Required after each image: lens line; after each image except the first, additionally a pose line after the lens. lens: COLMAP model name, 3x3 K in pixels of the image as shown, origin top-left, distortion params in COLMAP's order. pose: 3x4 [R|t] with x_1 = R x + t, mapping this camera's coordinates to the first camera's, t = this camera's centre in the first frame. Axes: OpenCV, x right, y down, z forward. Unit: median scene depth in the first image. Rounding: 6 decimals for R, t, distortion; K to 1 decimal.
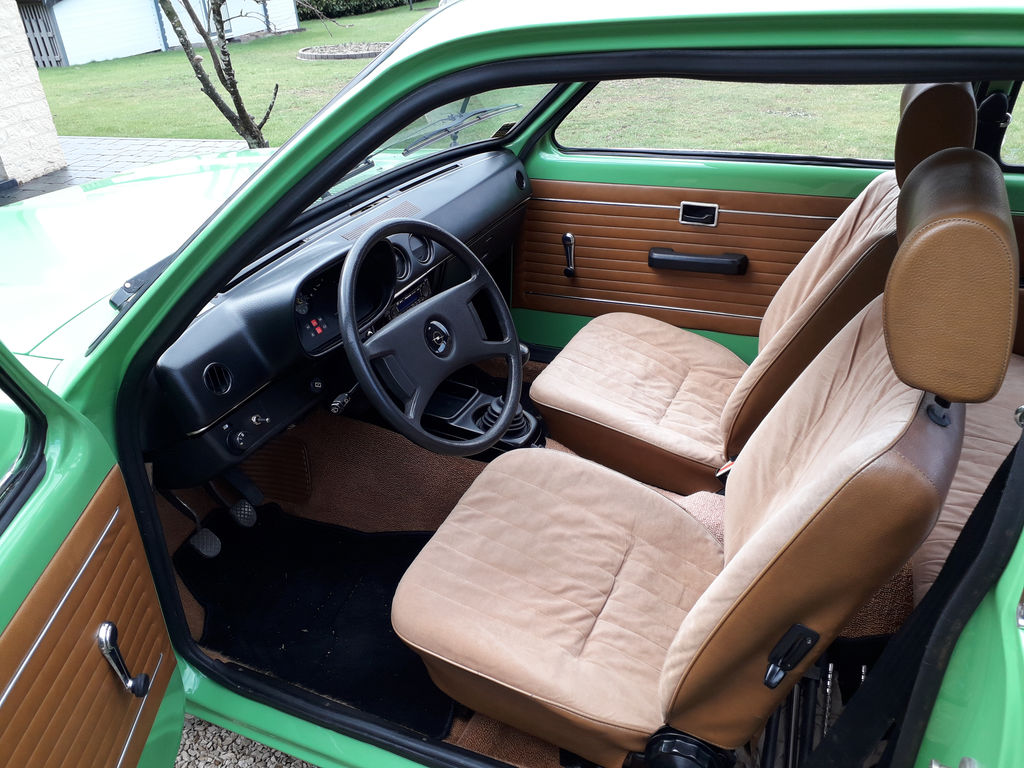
lens RADIAL K [[797.0, 0, 513.3], [0, 797.0, 389.2], [0, 0, 1]] dist [-0.001357, -0.065498]
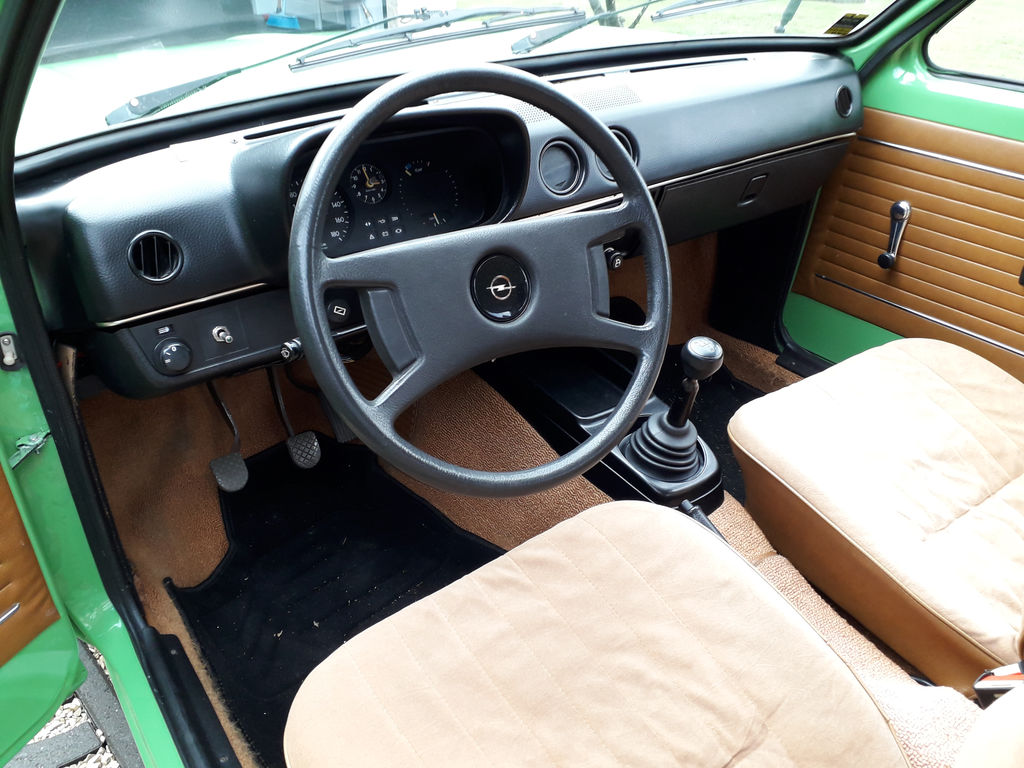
lens RADIAL K [[797.0, 0, 513.3], [0, 797.0, 389.2], [0, 0, 1]] dist [-0.001357, -0.065498]
pose [[0.862557, 0.308743, -0.400841, 0.118742], [-0.283926, 0.951104, 0.121604, -0.047242], [0.418786, 0.008919, 0.908041, 0.341285]]
